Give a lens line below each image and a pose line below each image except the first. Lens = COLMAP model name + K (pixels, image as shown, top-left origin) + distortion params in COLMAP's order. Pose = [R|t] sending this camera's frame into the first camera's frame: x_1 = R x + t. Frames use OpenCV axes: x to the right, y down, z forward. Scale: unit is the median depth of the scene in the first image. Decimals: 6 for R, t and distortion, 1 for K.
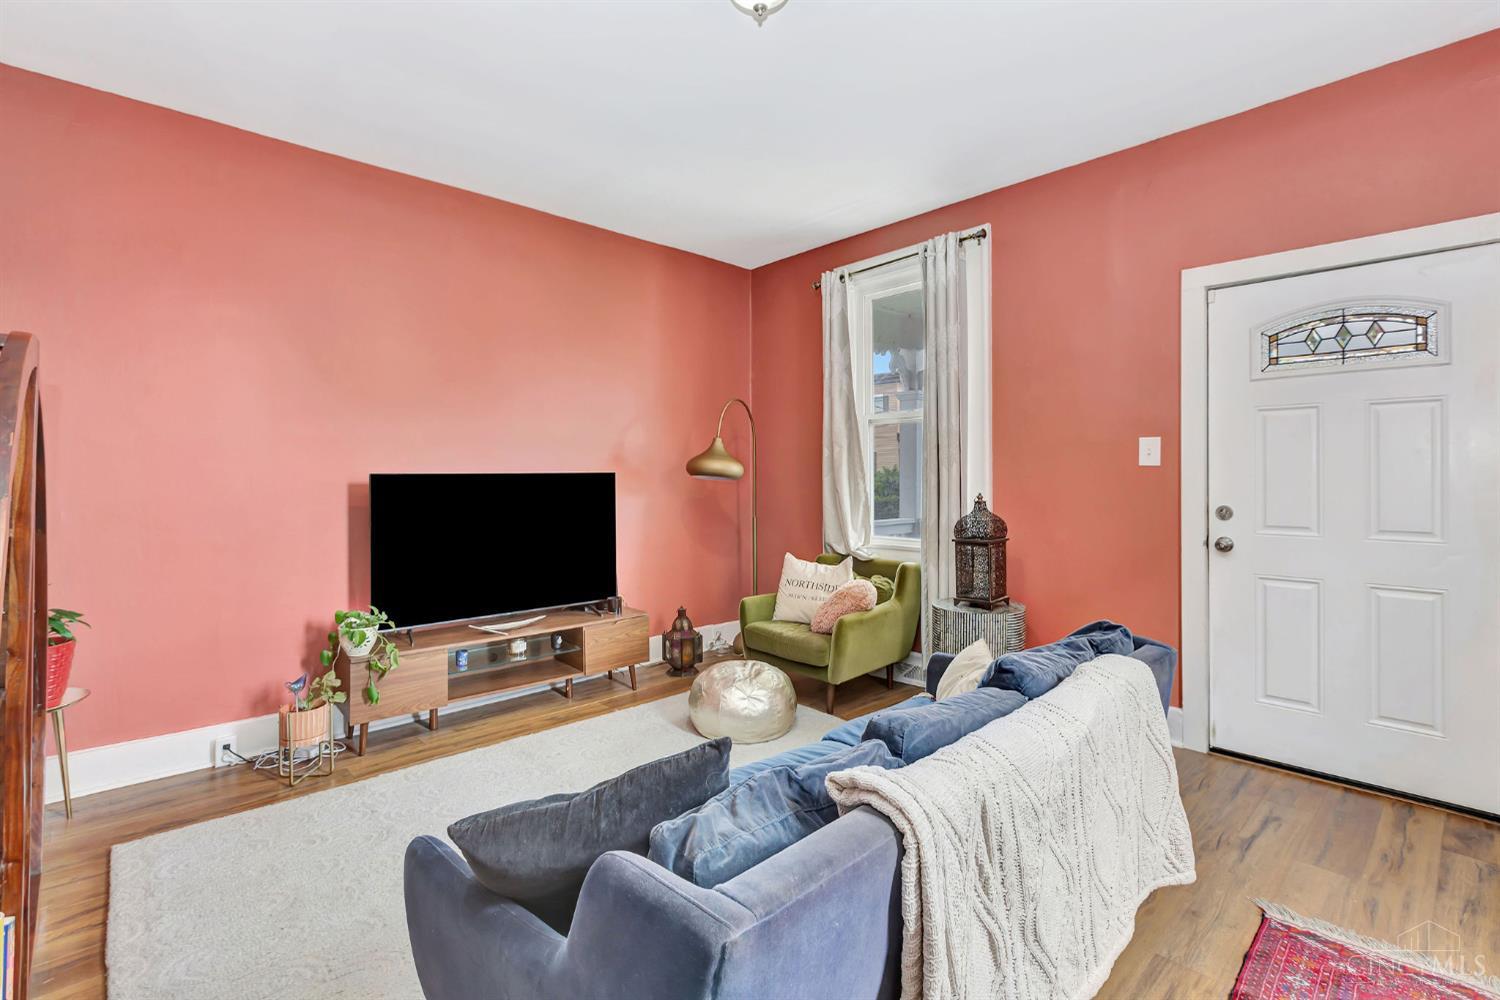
lens RADIAL K [[688.3, 0, 746.0], [0, 688.3, 469.6], [0, 0, 1]] dist [0.001469, 0.000112]
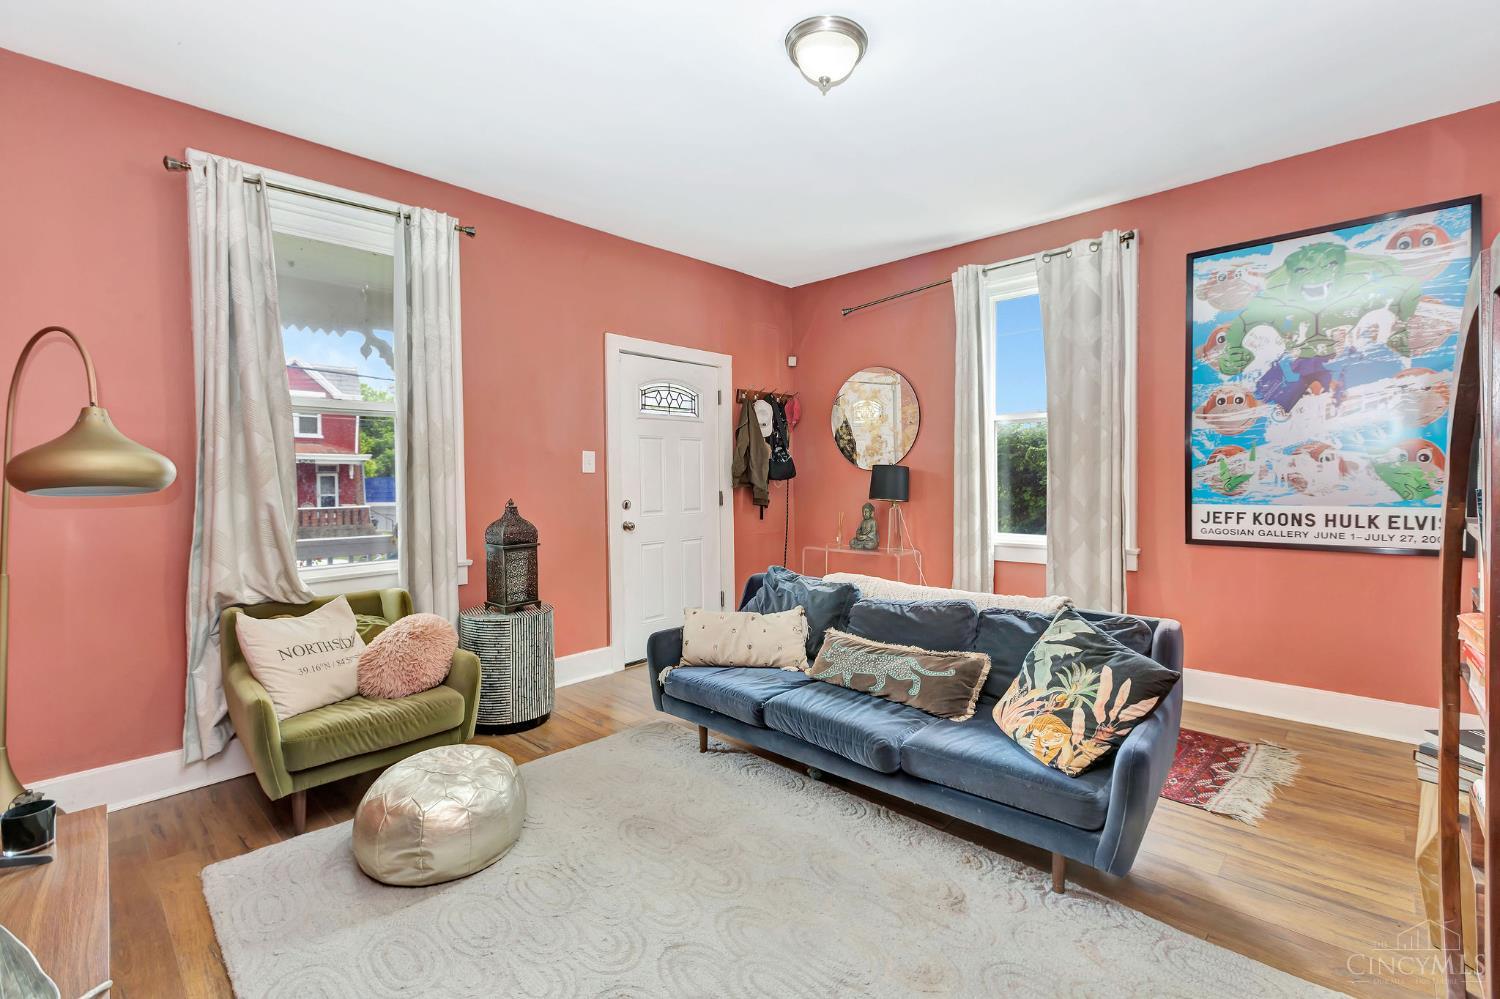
lens RADIAL K [[686.6, 0, 750.6], [0, 686.6, 495.4], [0, 0, 1]] dist [0.000997, 0.000191]
pose [[-0.069691, -0.018531, 0.997396, -0.772795], [0.010172, 0.999762, 0.019286, 0.016351], [-0.997517, 0.011489, -0.069486, 0.805870]]
